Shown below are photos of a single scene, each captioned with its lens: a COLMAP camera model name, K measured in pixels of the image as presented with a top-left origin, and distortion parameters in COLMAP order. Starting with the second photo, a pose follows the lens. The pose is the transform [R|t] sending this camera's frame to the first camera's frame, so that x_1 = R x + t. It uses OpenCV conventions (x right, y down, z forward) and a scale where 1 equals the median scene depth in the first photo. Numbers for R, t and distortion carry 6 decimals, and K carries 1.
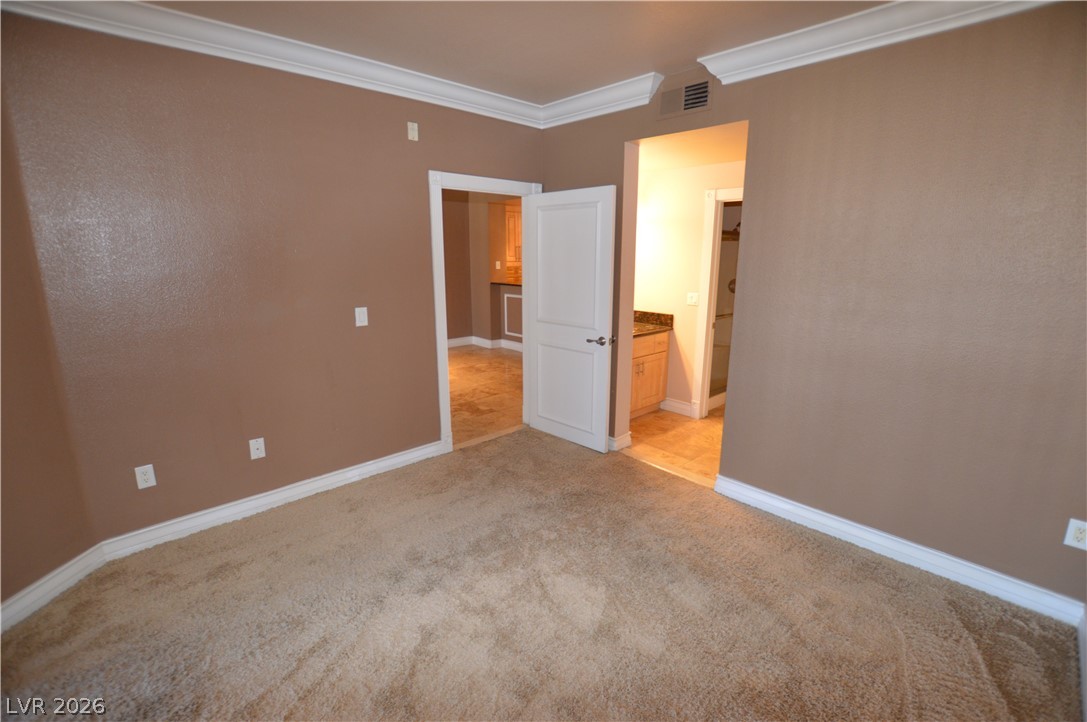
lens RADIAL K [[484.0, 0, 544.3], [0, 484.0, 358.7], [0, 0, 1]] dist [-0.032687, 0.004445]
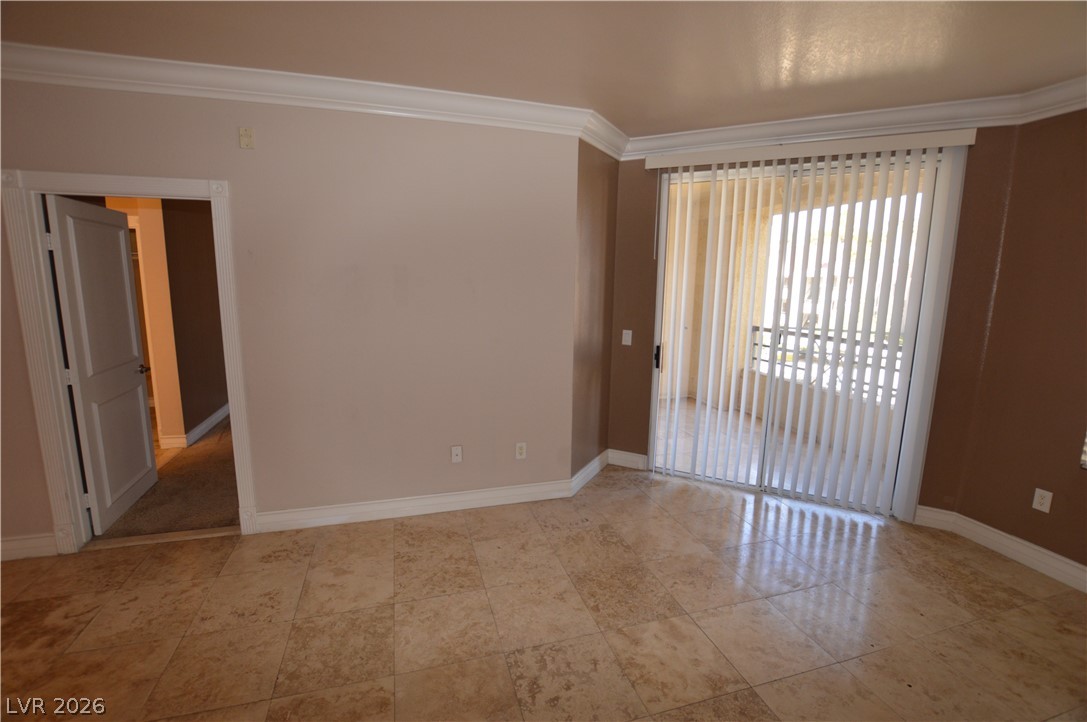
lens RADIAL K [[484.0, 0, 544.3], [0, 484.0, 358.7], [0, 0, 1]] dist [-0.032687, 0.004445]
pose [[-0.896002, -0.088358, 0.435171, -0.930366], [0.078689, 0.932899, 0.351437, -0.296867], [-0.437023, 0.349131, -0.828926, 1.307820]]
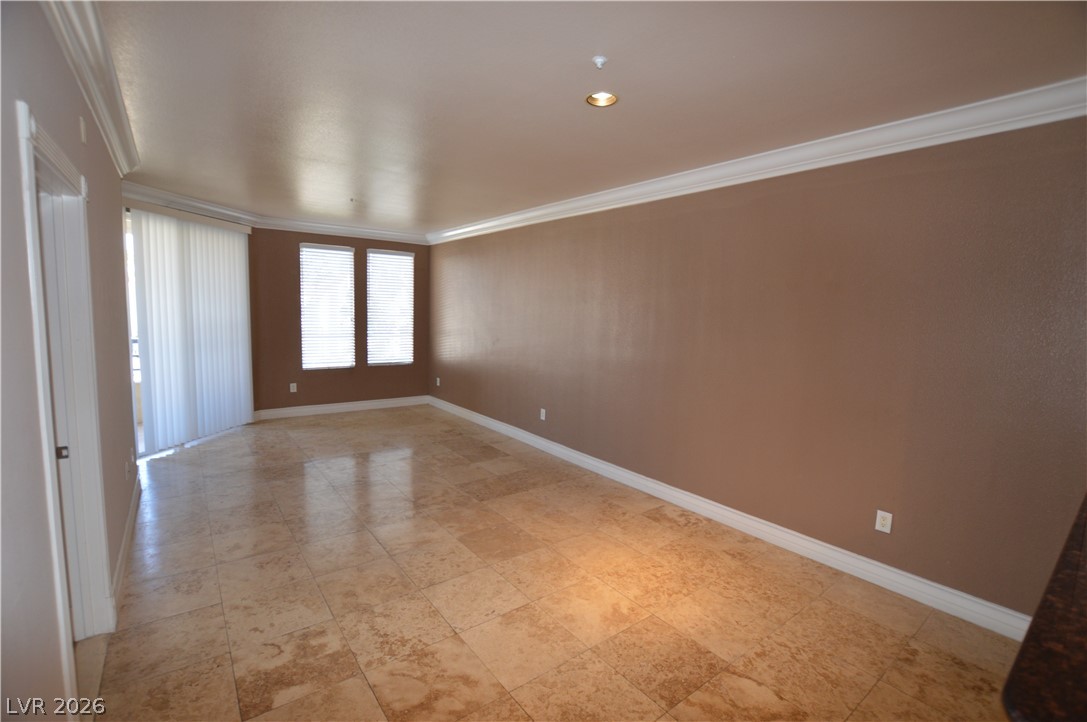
lens RADIAL K [[484.0, 0, 544.3], [0, 484.0, 358.7], [0, 0, 1]] dist [-0.032687, 0.004445]
pose [[-0.100140, 0.097490, -0.990186, 0.262334], [-0.242940, 0.962671, 0.119350, -0.324502], [0.964859, 0.252507, -0.072718, 1.450563]]
